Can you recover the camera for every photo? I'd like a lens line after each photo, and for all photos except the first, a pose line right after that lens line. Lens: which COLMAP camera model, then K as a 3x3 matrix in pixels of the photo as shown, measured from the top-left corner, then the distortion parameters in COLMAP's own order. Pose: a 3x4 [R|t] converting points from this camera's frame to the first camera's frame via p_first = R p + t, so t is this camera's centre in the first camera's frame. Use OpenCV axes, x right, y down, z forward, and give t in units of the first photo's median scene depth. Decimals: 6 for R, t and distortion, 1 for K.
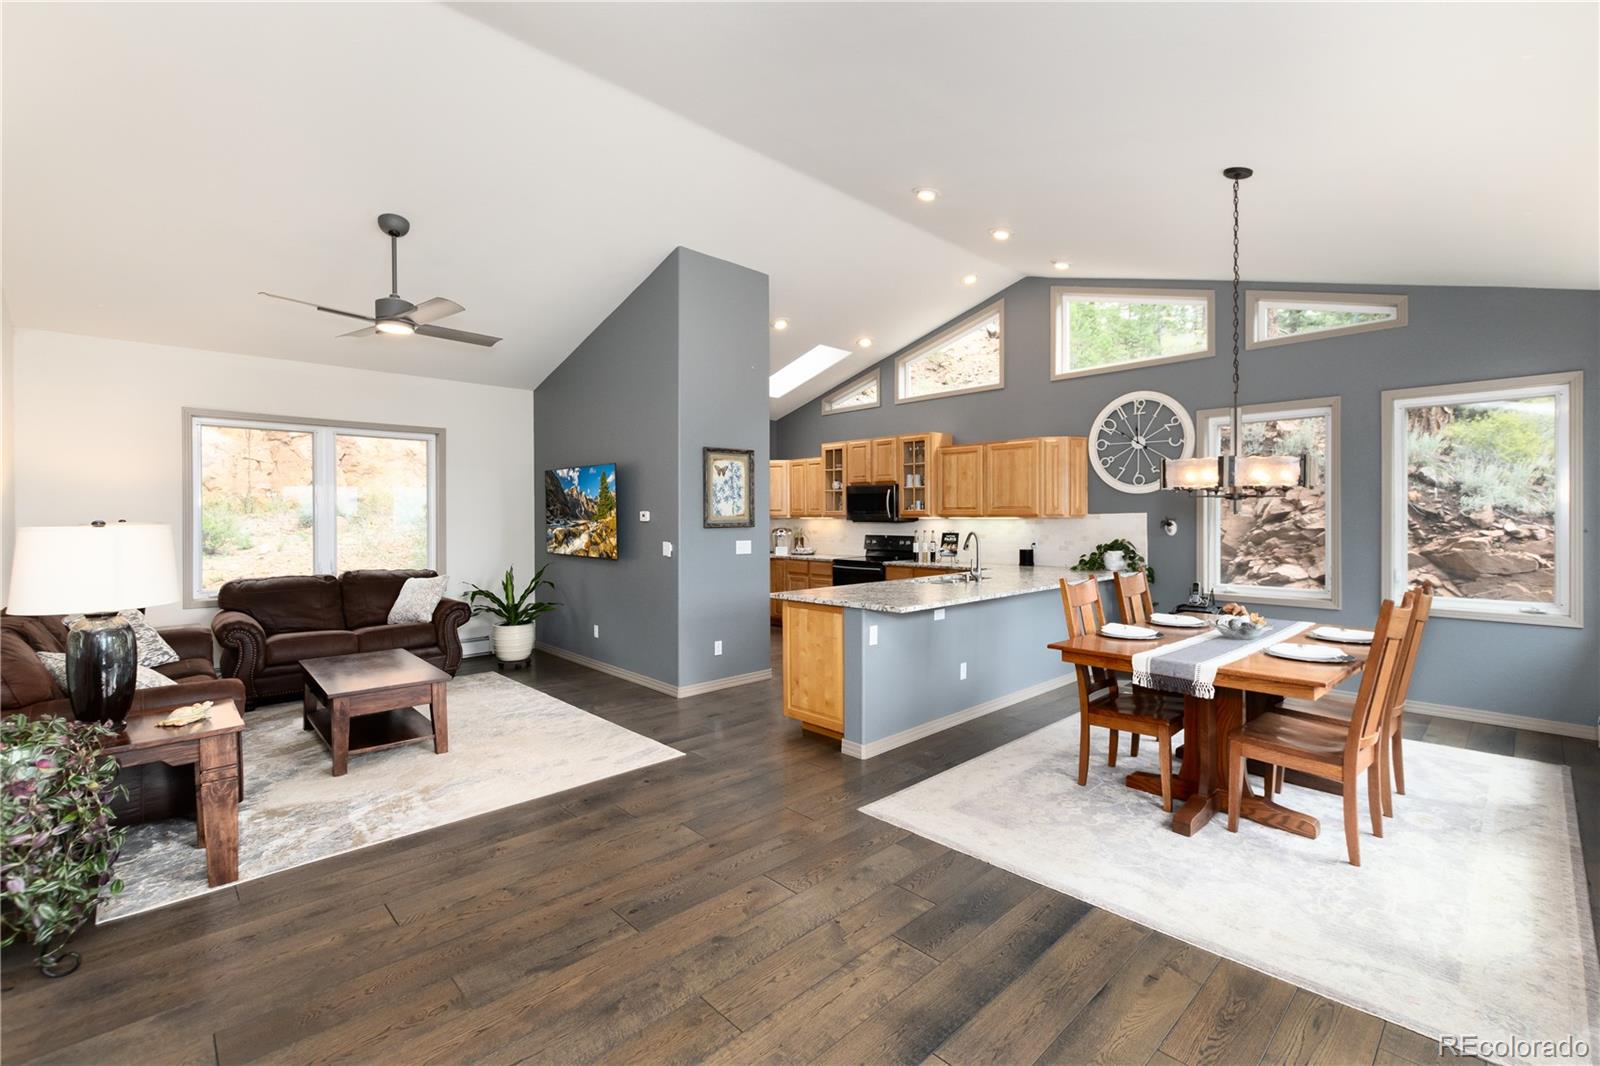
lens RADIAL K [[694.8, 0, 817.3], [0, 694.8, 520.3], [0, 0, 1]] dist [0.001660, -0.000481]
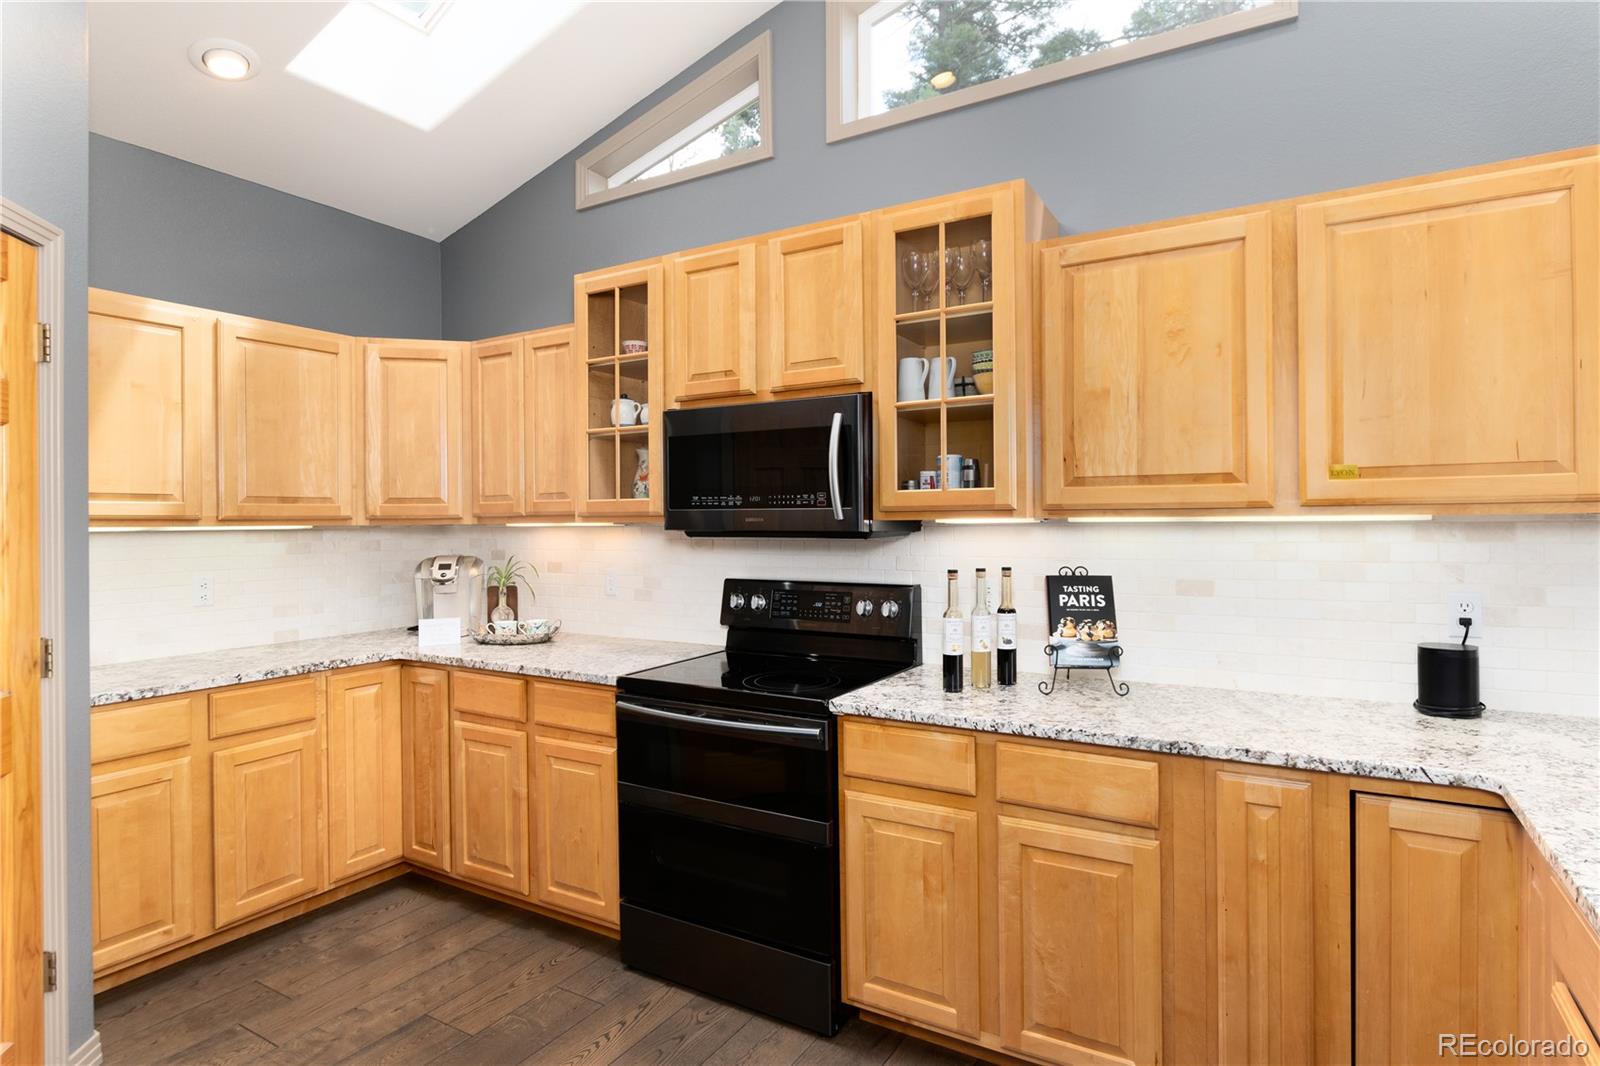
lens RADIAL K [[844.4, 0, 814.3], [0, 844.4, 518.0], [0, 0, 1]] dist [-0.000800, 0.000435]
pose [[0.963624, -0.002267, 0.267252, 0.011032], [0.005817, 0.999905, -0.012493, -0.000644], [-0.267199, 0.013593, 0.963546, 0.824642]]
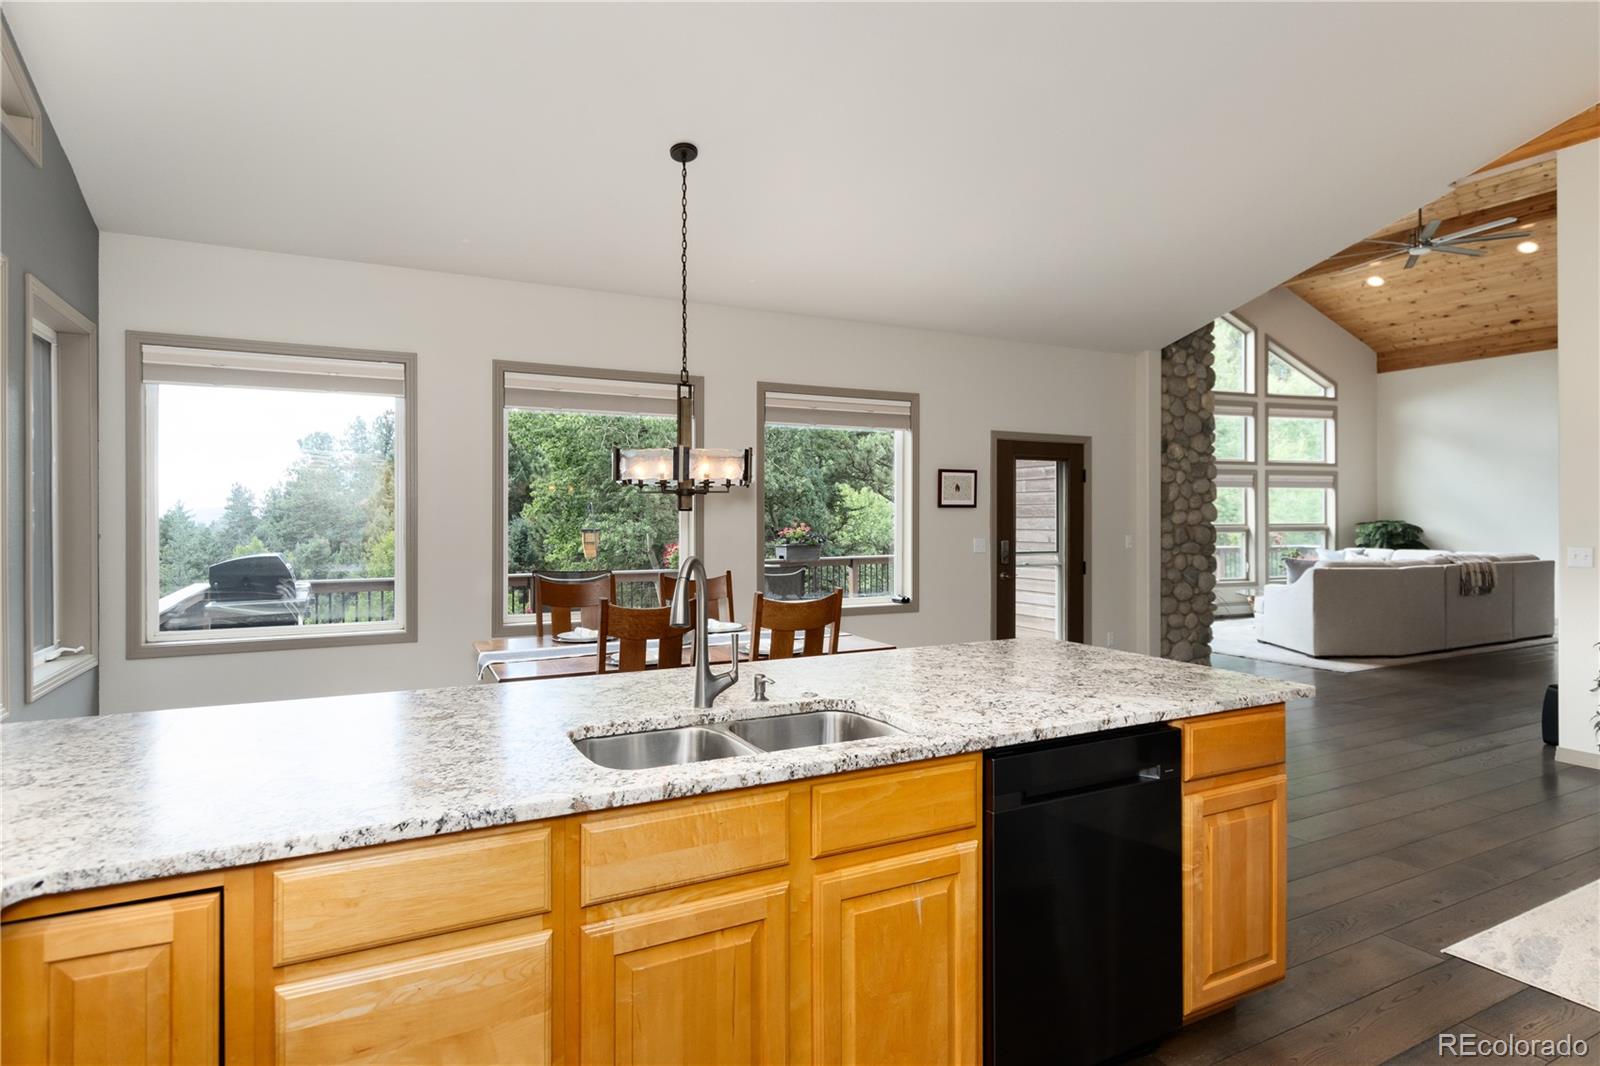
lens RADIAL K [[894.8, 0, 840.8], [0, 894.8, 515.4], [0, 0, 1]] dist [-0.004172, -0.003043]
pose [[-0.965882, 0.007362, 0.258878, 0.050634], [0.007704, 0.999970, 0.000307, -0.002367], [-0.258868, 0.002291, -0.965910, 1.129916]]
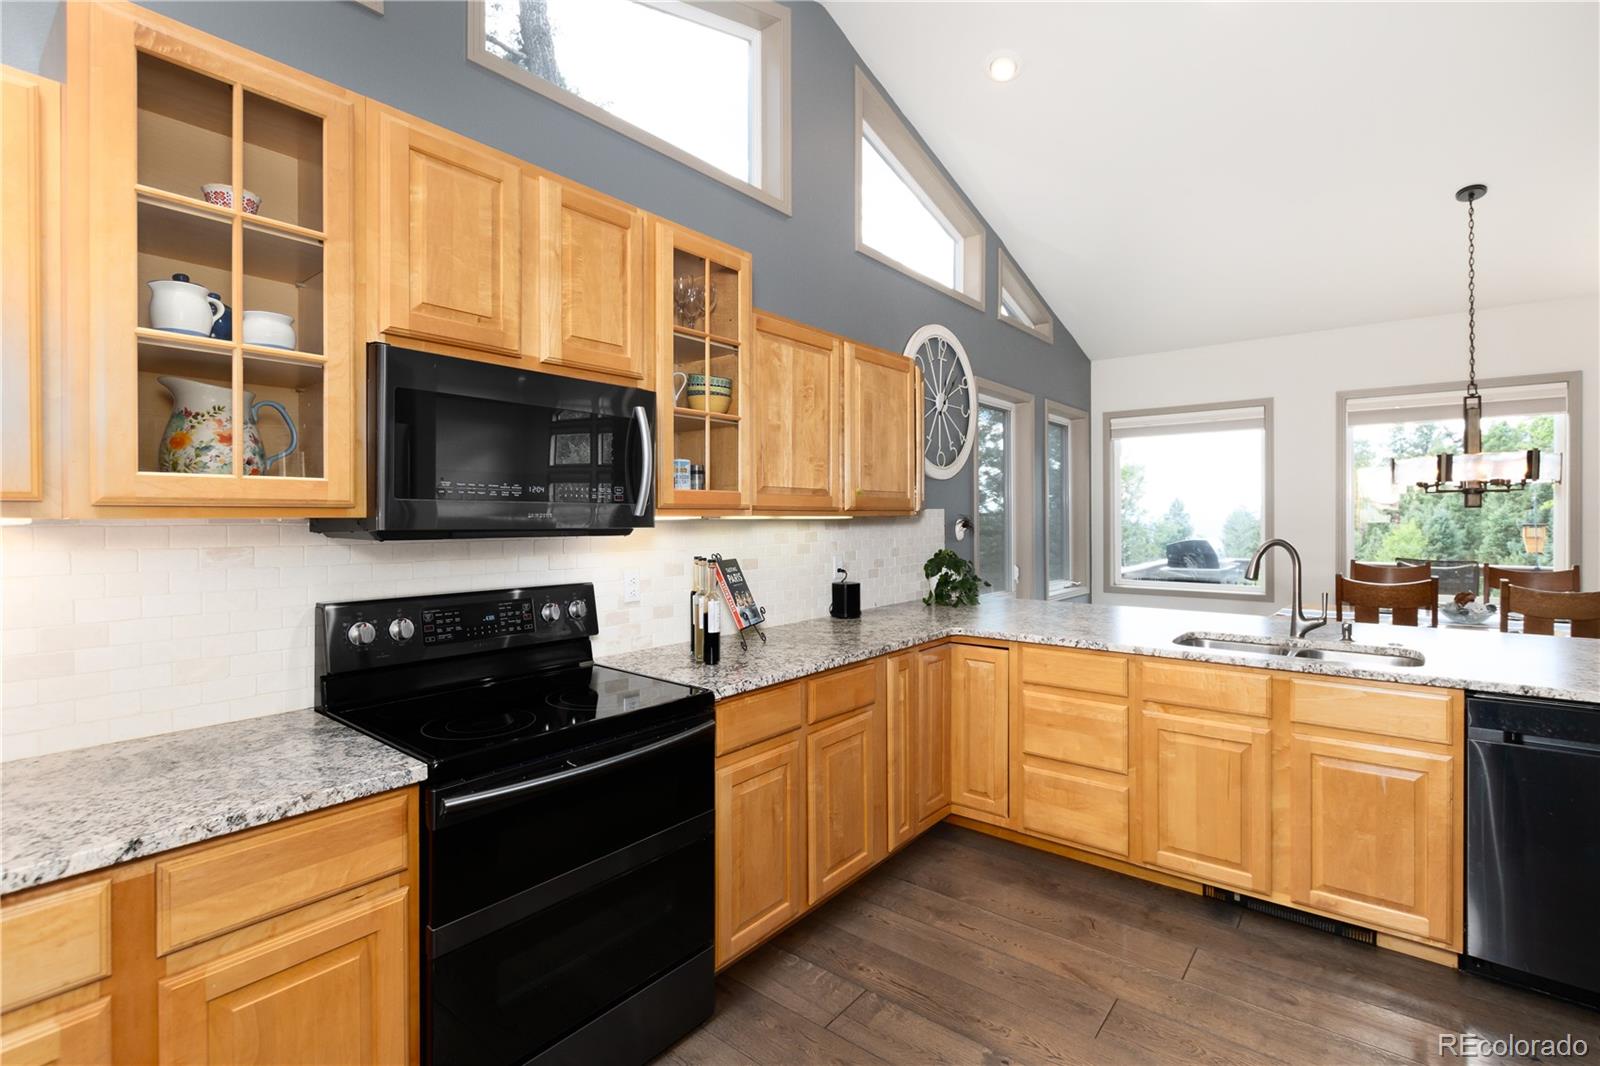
lens RADIAL K [[744.7, 0, 816.7], [0, 744.7, 519.1], [0, 0, 1]] dist [-0.003887, -0.000382]
pose [[-0.142949, 0.002315, 0.989727, -0.211395], [0.010797, 0.999941, -0.000779, -0.002157], [-0.989671, 0.010575, -0.142965, 1.158653]]
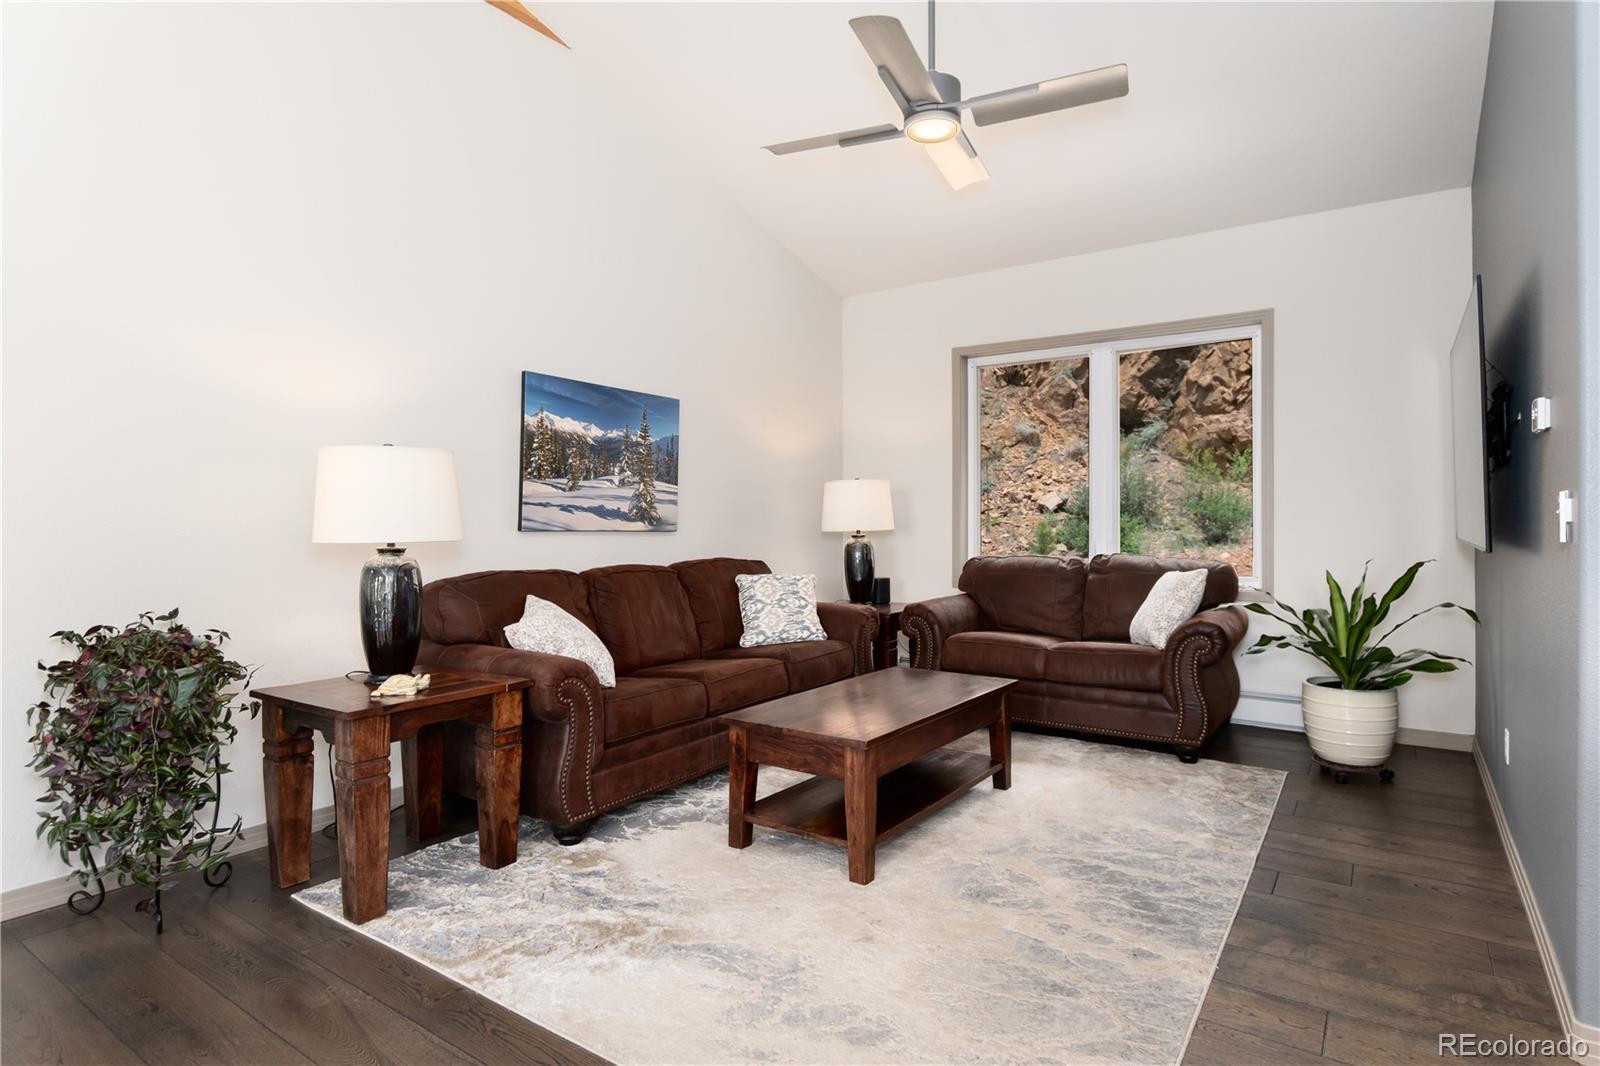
lens RADIAL K [[844.4, 0, 814.3], [0, 844.4, 518.0], [0, 0, 1]] dist [-0.000800, 0.000435]
pose [[0.200073, 0.001769, -0.979779, 0.052205], [-0.004572, 0.999989, 0.000872, 0.036452], [0.979770, 0.004305, 0.200079, 0.531413]]
